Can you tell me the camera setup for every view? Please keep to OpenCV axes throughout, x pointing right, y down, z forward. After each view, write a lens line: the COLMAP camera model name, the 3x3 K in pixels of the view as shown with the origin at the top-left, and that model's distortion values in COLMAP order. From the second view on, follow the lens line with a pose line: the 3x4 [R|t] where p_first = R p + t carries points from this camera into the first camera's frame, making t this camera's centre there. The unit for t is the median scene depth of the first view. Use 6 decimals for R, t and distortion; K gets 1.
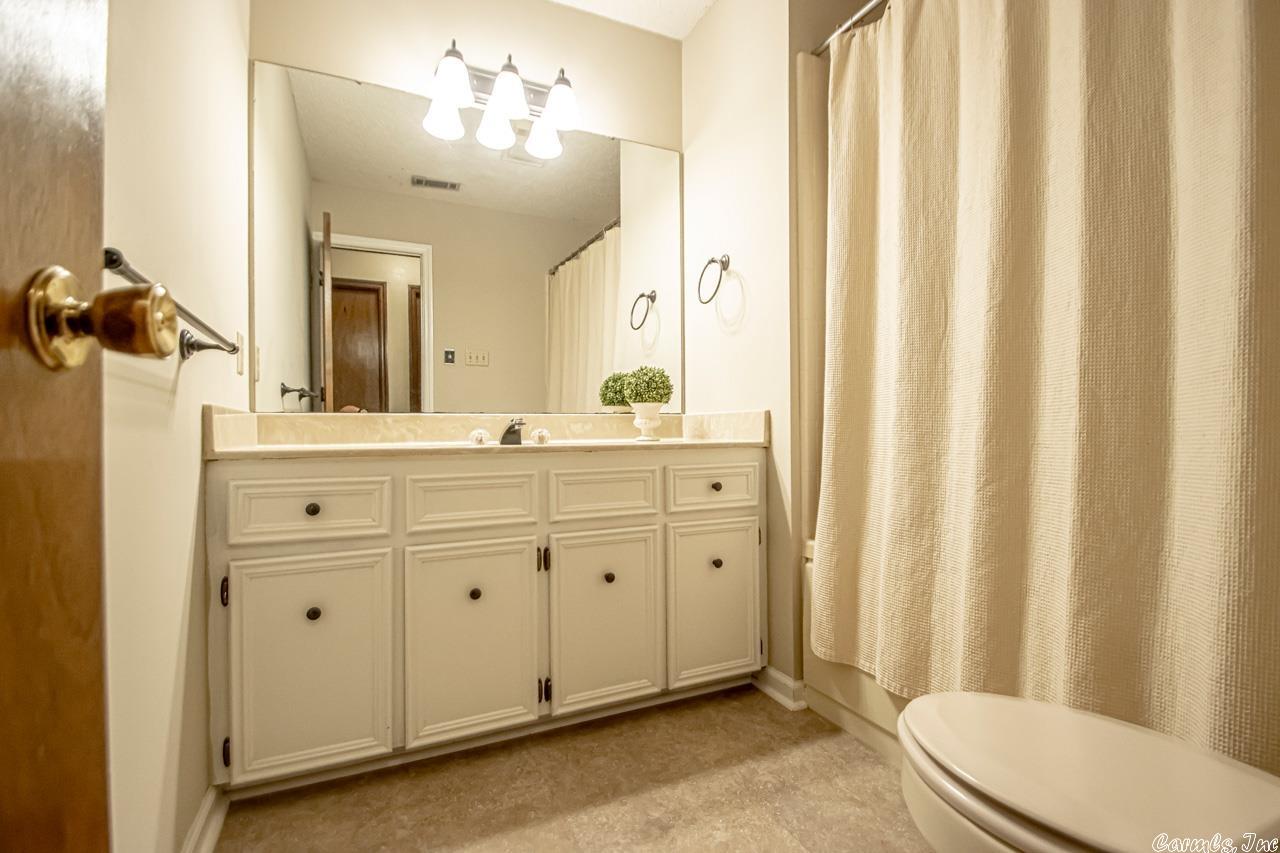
lens RADIAL K [[584.8, 0, 641.3], [0, 584.8, 441.0], [0, 0, 1]] dist [0.015545, -0.020344]
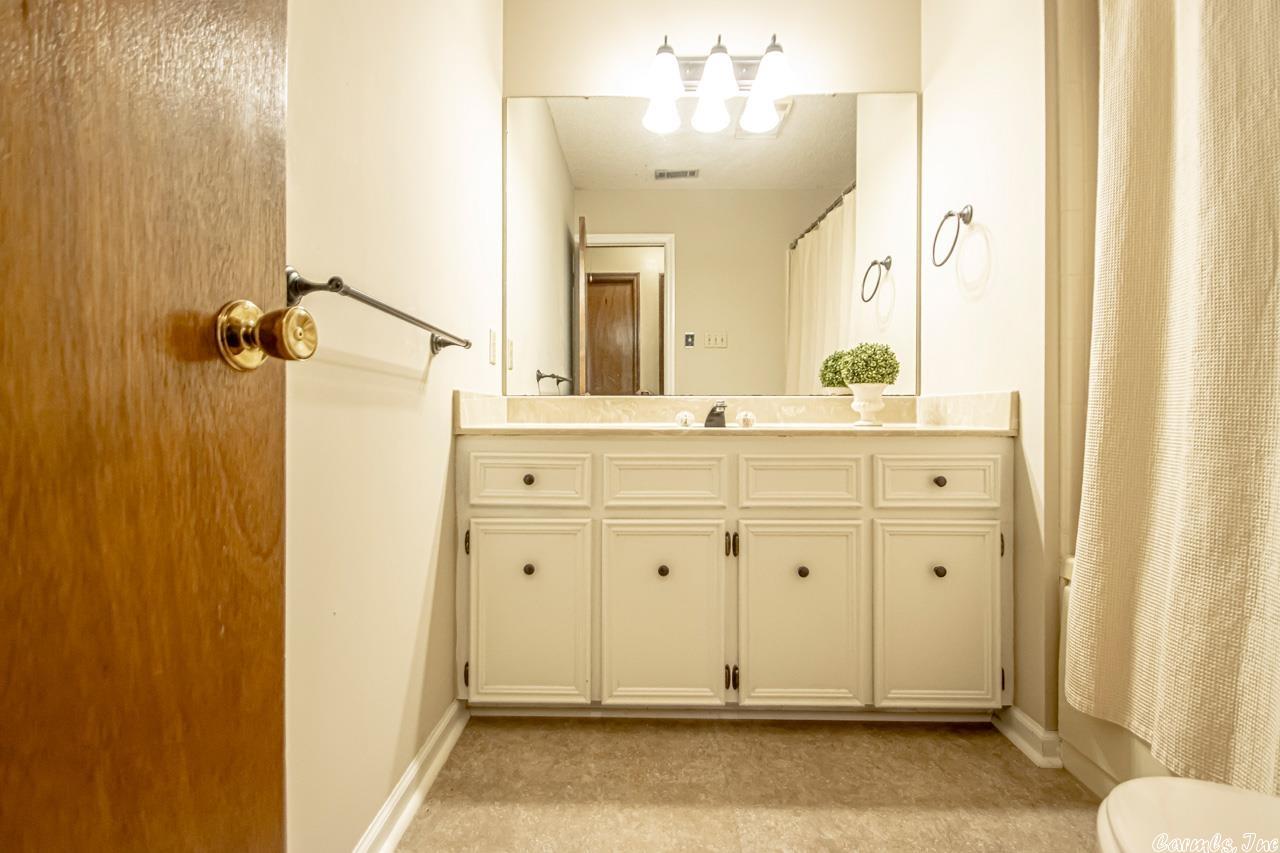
lens RADIAL K [[605.0, 0, 640.0], [0, 605.0, 426.5], [0, 0, 1]] dist [0.017009, -0.021914]
pose [[0.895912, 0.019728, -0.443794, 0.139289], [-0.017212, 0.999805, 0.009696, -0.003169], [0.443899, -0.001048, 0.896076, 0.019723]]
